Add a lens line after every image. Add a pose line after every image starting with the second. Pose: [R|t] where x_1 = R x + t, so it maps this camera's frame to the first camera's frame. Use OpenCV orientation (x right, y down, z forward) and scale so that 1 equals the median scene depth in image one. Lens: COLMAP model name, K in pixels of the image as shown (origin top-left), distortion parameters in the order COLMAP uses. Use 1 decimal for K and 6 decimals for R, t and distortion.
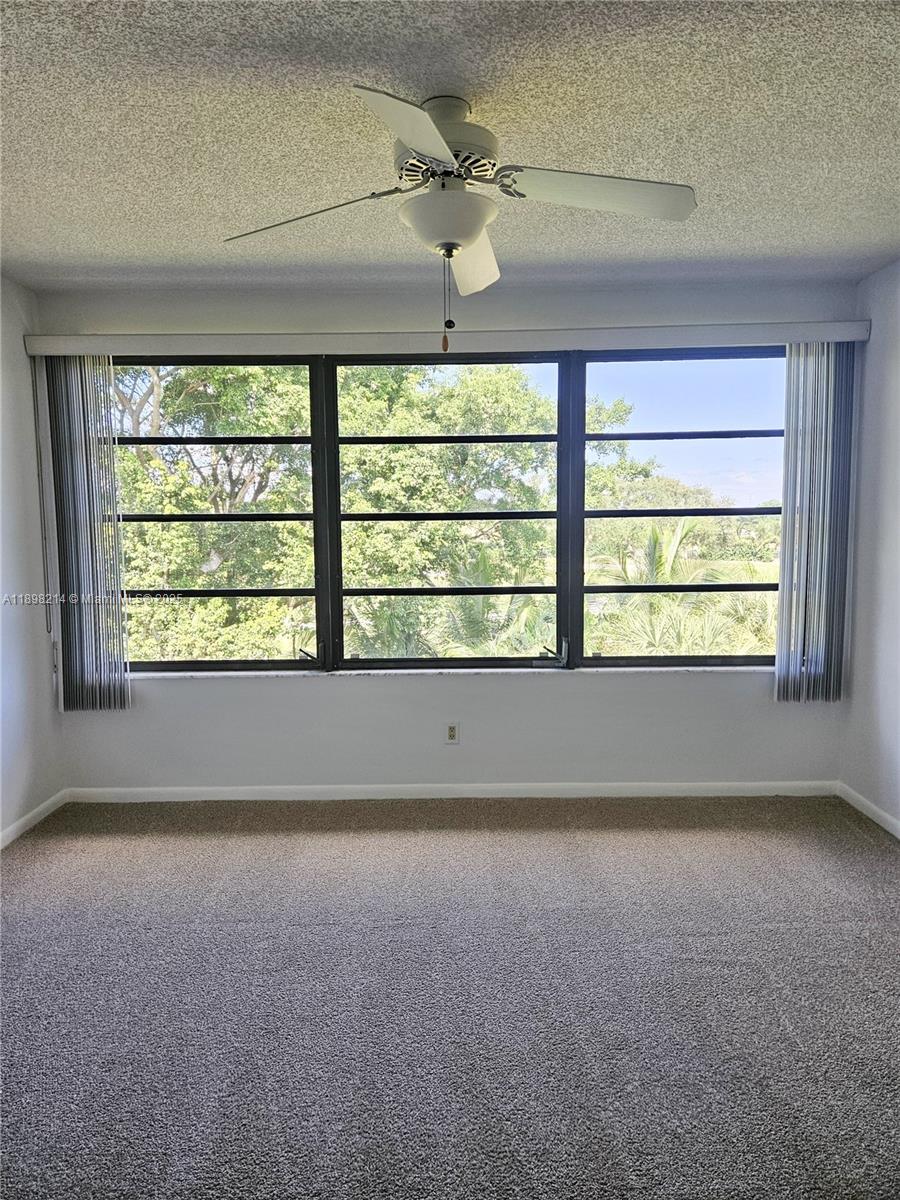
lens RADIAL K [[793.6, 0, 446.4], [0, 793.6, 599.6], [0, 0, 1]] dist [0.072489, -0.070407]
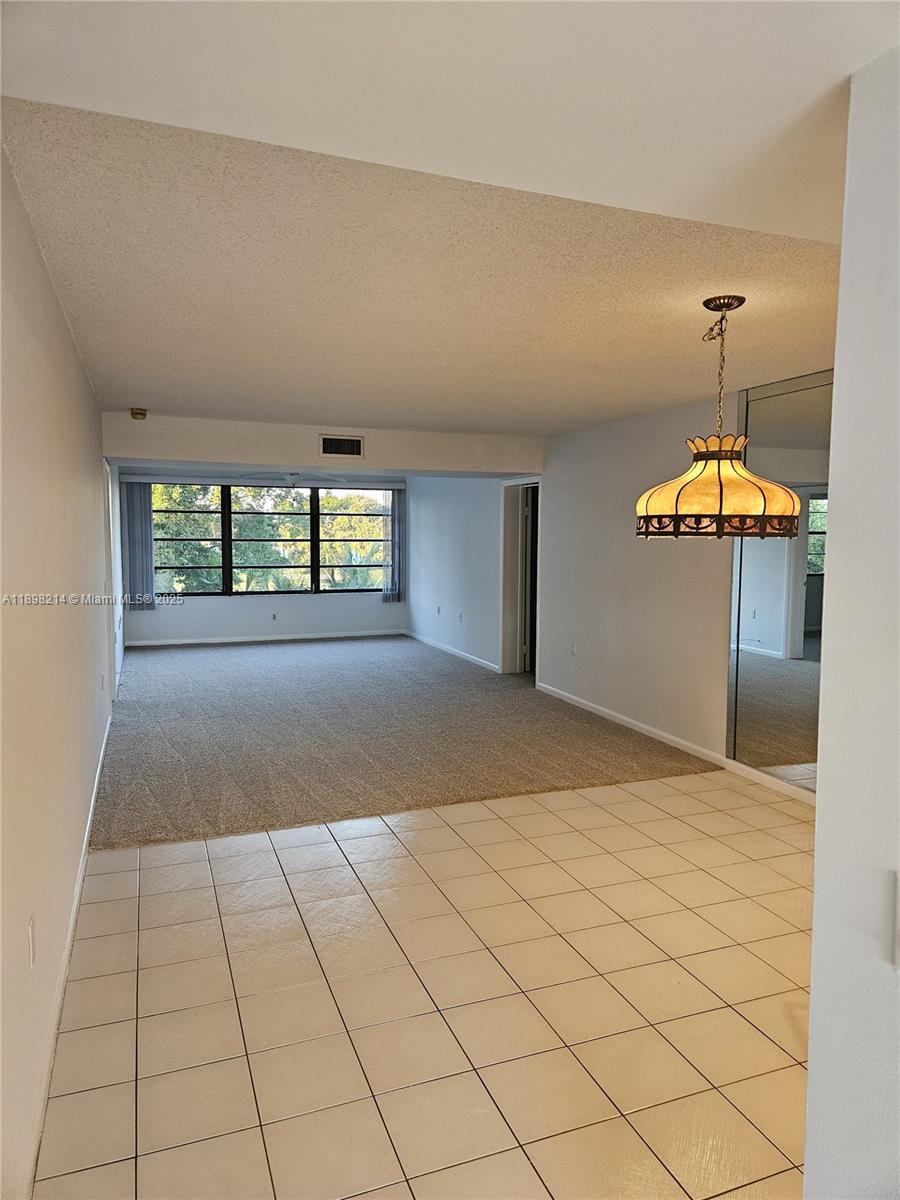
lens RADIAL K [[793.6, 0, 446.4], [0, 793.6, 599.6], [0, 0, 1]] dist [0.072489, -0.070407]
pose [[0.934227, -0.018228, 0.356212, -0.420589], [0.023894, 0.999648, -0.011513, 0.148848], [-0.355877, 0.019267, 0.934334, -1.809987]]
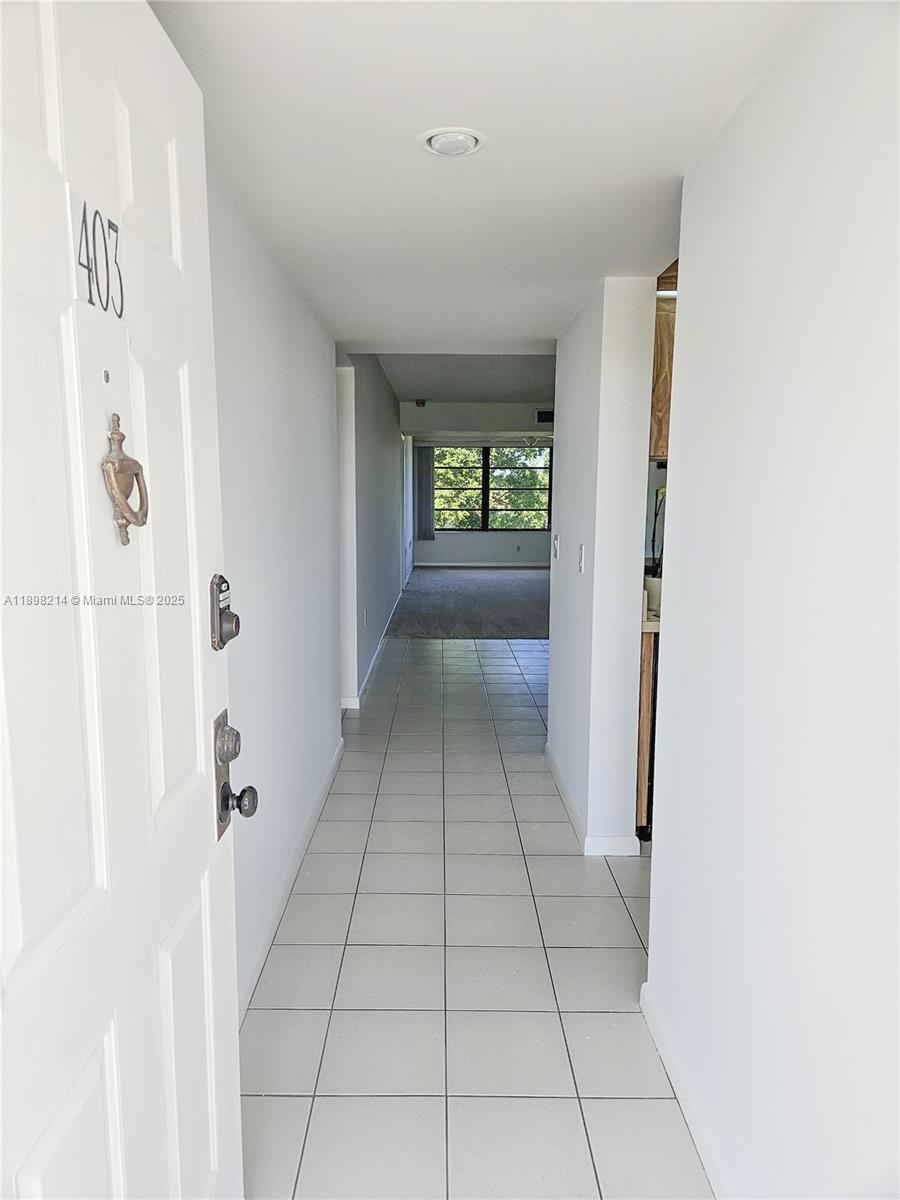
lens RADIAL K [[793.6, 0, 446.4], [0, 793.6, 599.6], [0, 0, 1]] dist [0.072489, -0.070407]
pose [[0.999927, 0.003074, 0.011654, -0.364942], [-0.003492, 0.999347, 0.035967, 0.265698], [-0.011536, -0.036005, 0.999285, -2.580503]]
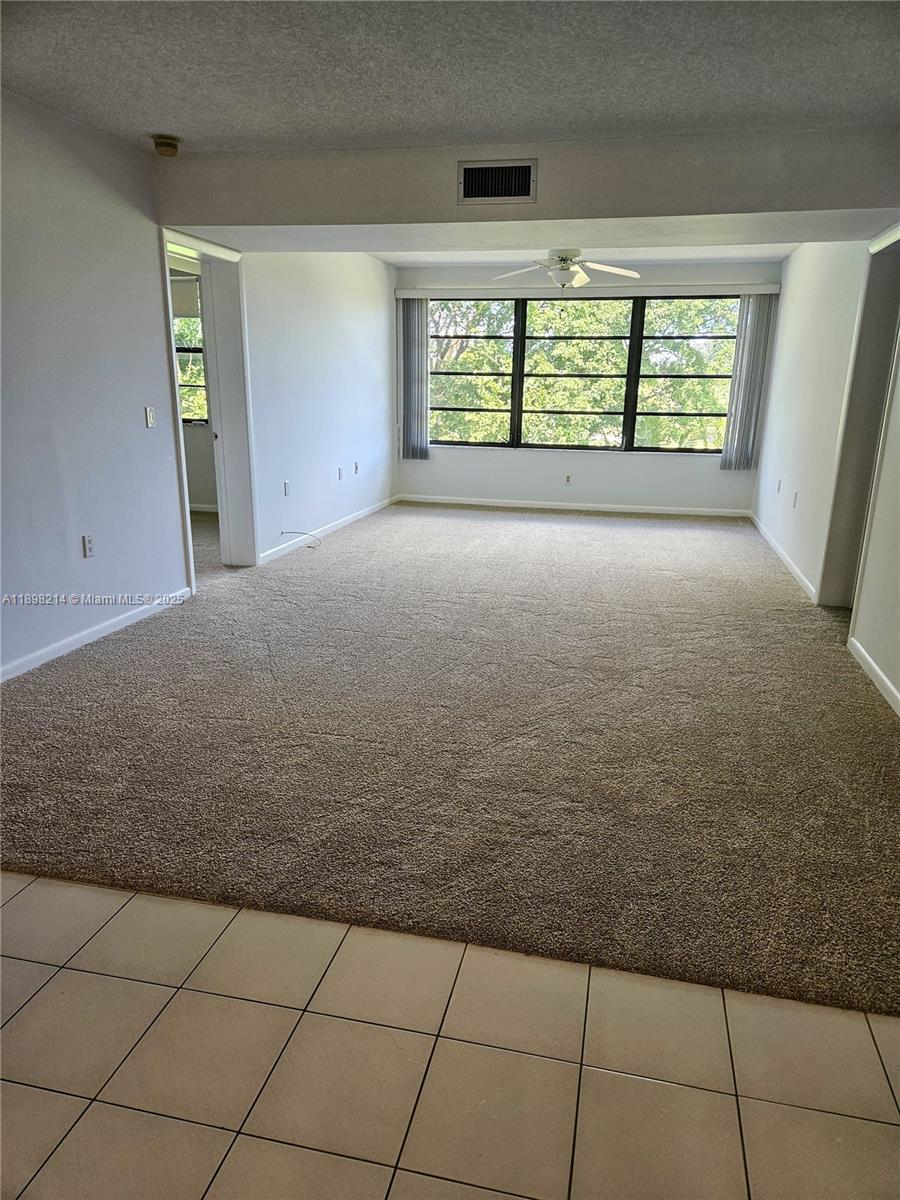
lens RADIAL K [[782.0, 0, 449.2], [0, 782.0, 629.5], [0, 0, 1]] dist [0.040341, -0.001691]
pose [[0.973750, 0.092019, -0.208193, 0.171914], [-0.047256, 0.976440, 0.210552, 0.128746], [0.222663, -0.195187, 0.955156, -1.192977]]
